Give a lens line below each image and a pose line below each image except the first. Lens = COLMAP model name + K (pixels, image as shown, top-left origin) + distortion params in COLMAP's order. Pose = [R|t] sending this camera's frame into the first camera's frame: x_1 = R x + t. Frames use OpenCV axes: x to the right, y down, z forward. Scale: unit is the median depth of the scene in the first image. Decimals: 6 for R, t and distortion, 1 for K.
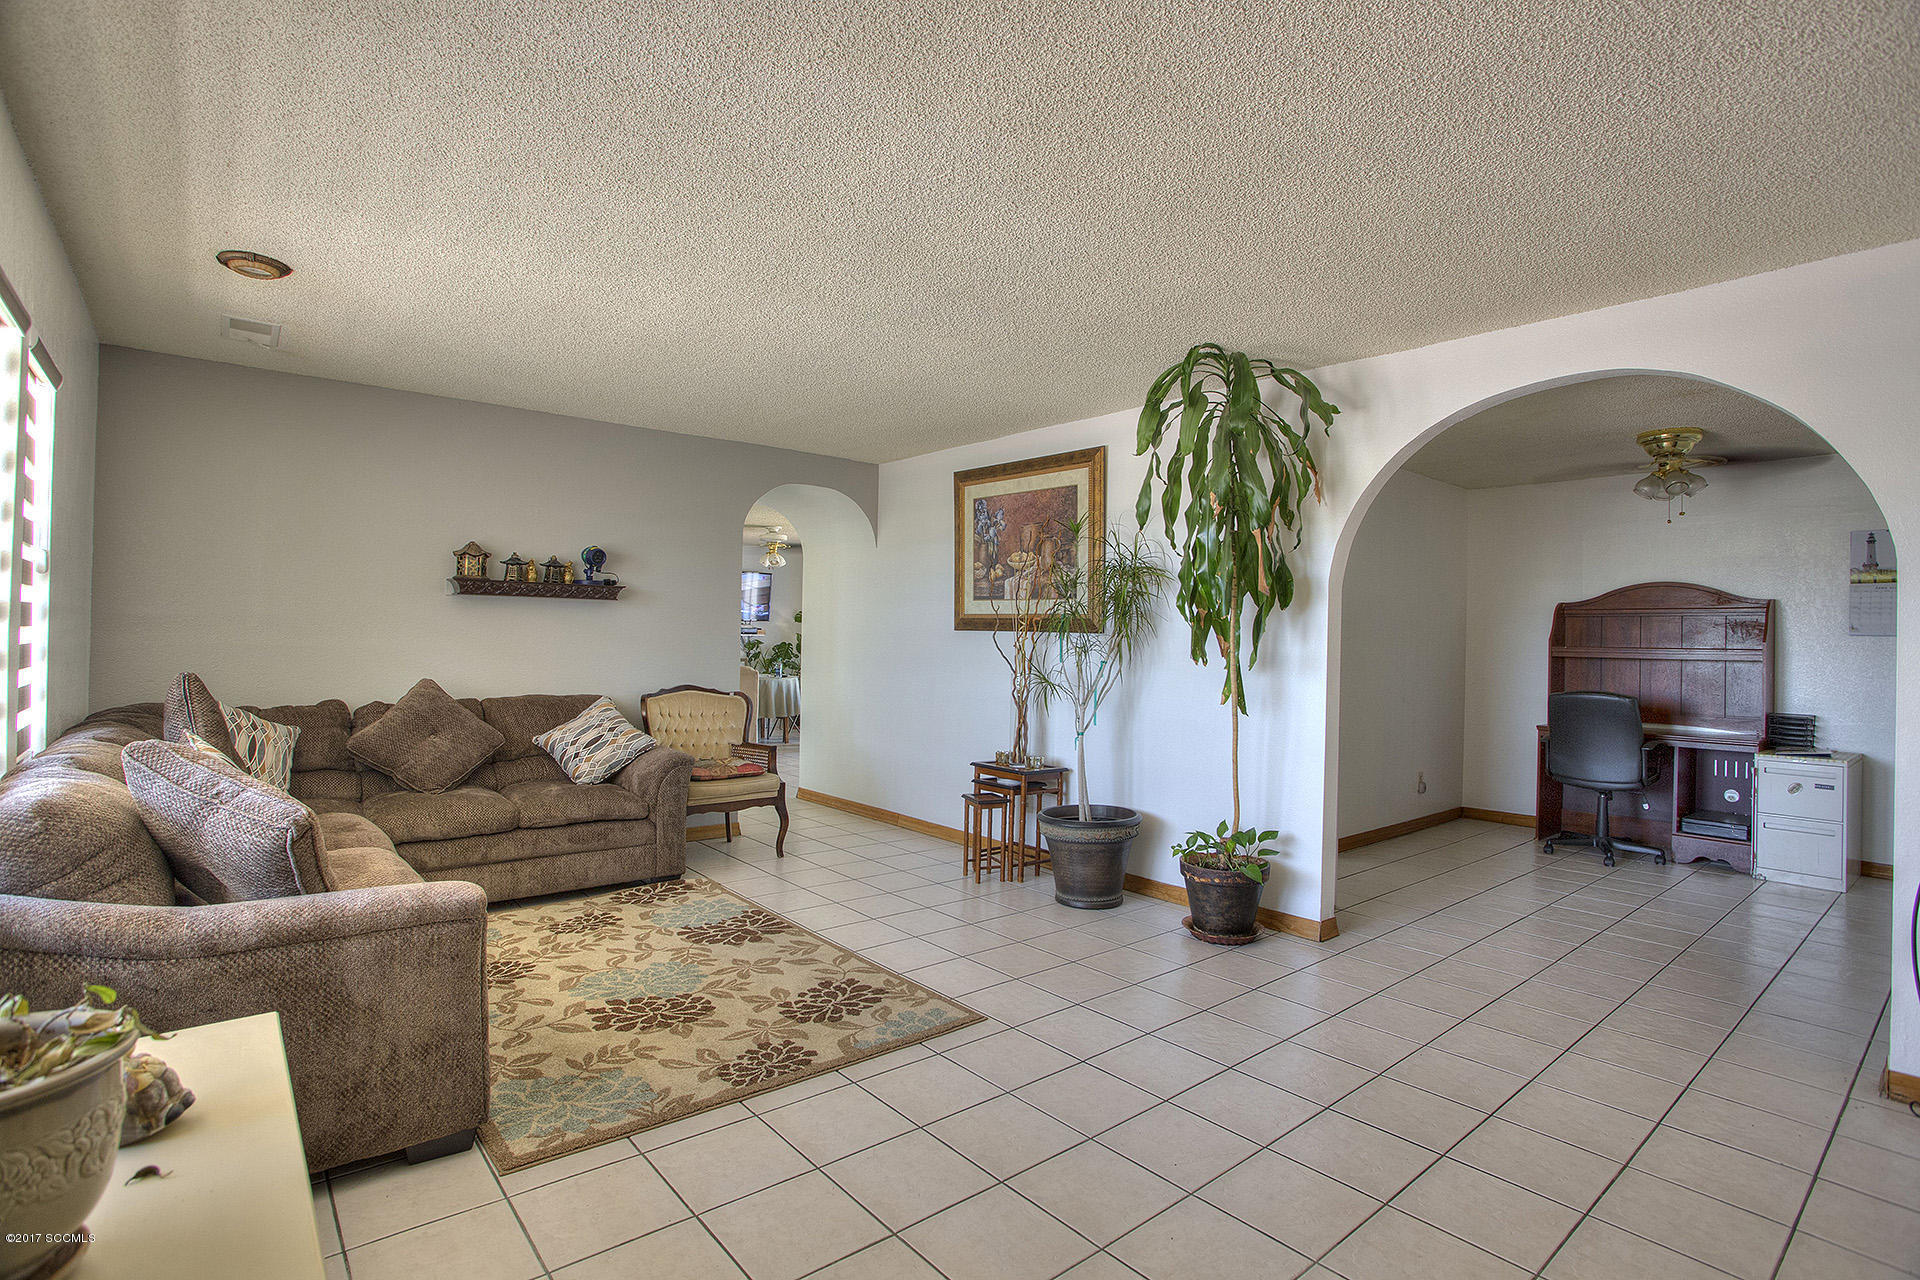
lens RADIAL K [[922.6, 0, 950.5], [0, 922.6, 650.8], [0, 0, 1]] dist [-0.030377, 0.003624]
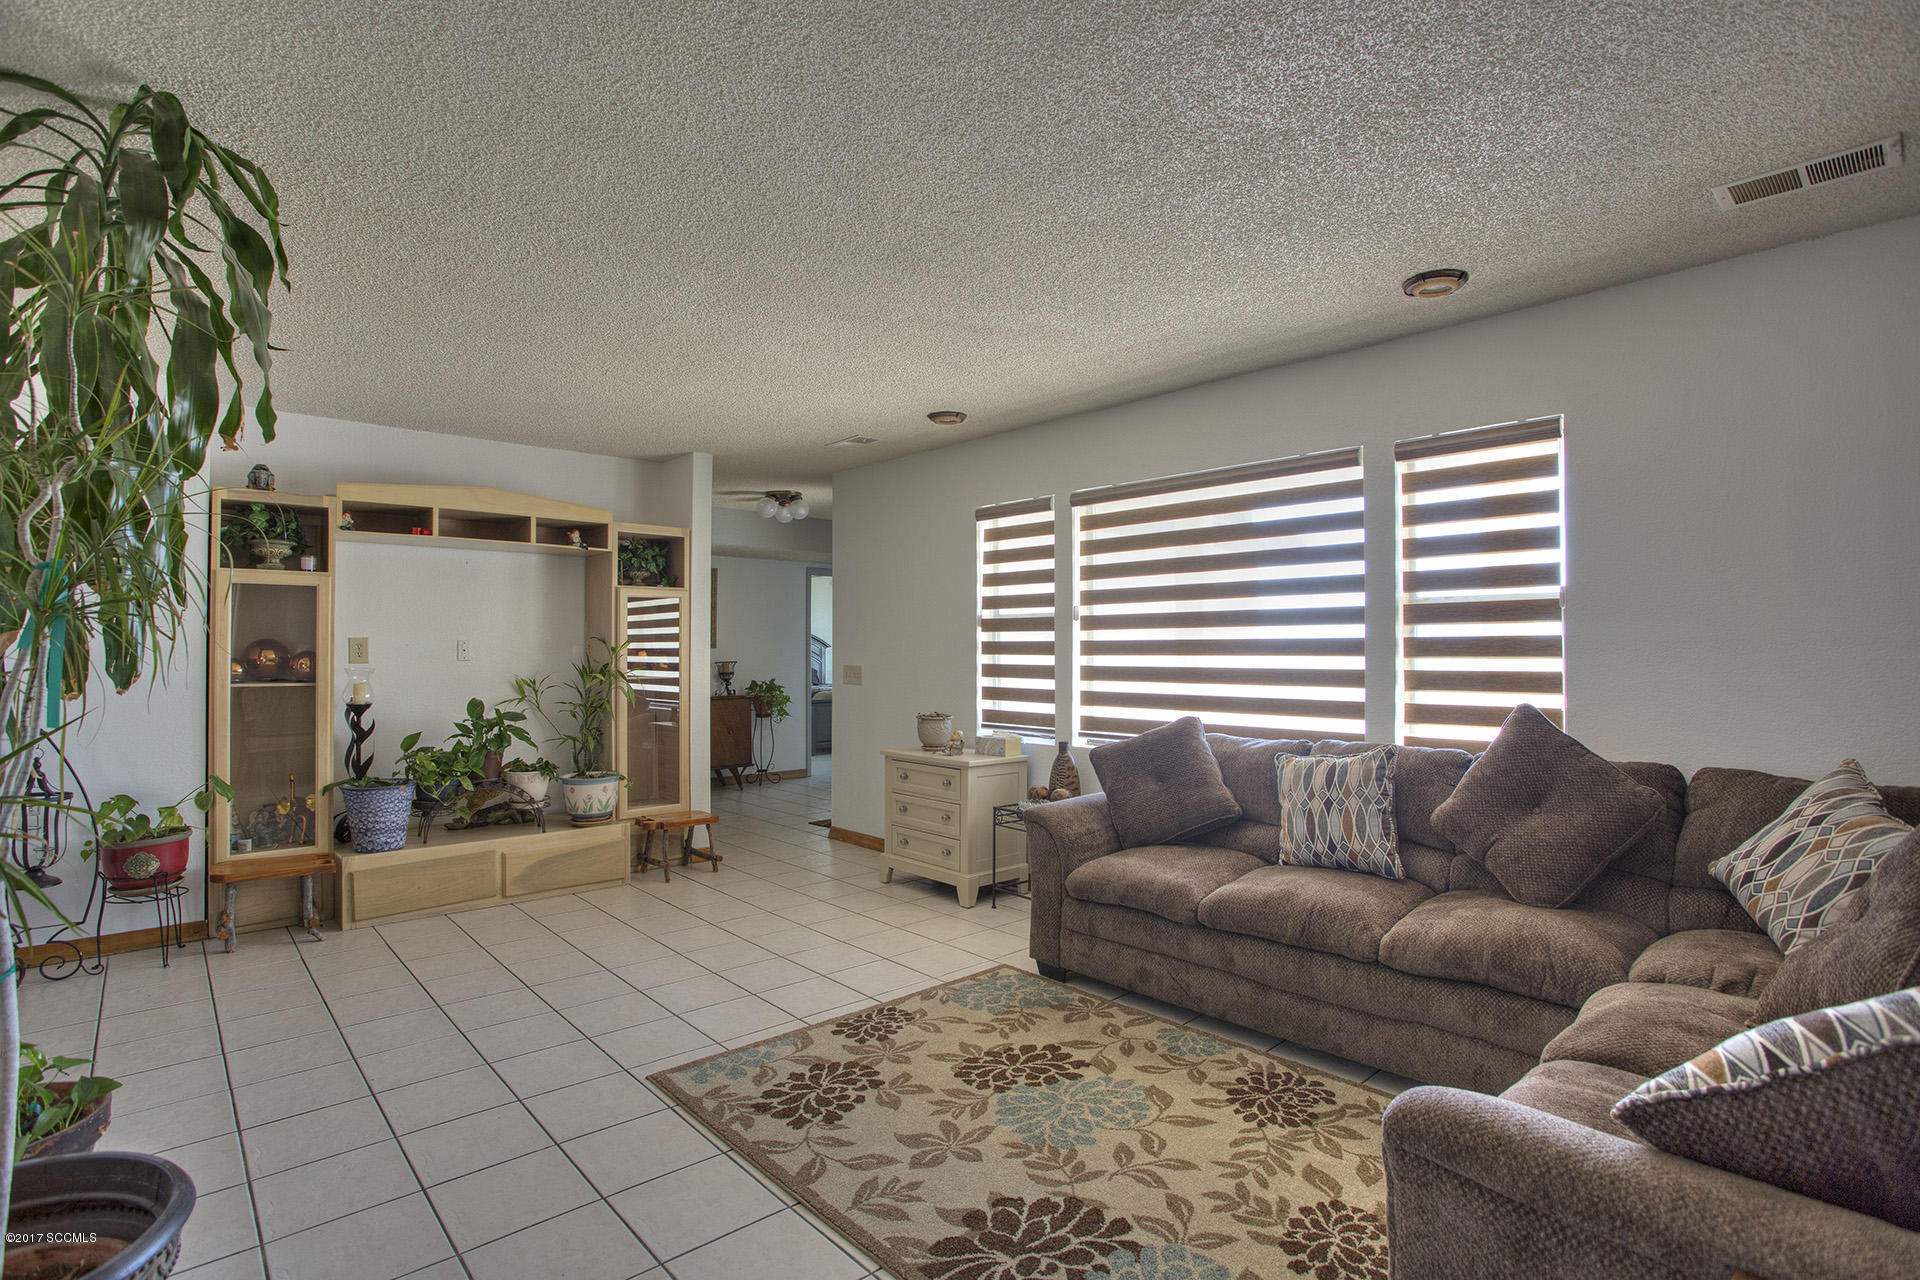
lens RADIAL K [[922.6, 0, 955.6], [0, 922.6, 642.6], [0, 0, 1]] dist [-0.030377, 0.003624]
pose [[-0.998866, -0.014305, -0.045416, -0.205269], [-0.014291, 0.999898, -0.000643, -0.025528], [0.045420, 0.000007, -0.998968, 1.823657]]
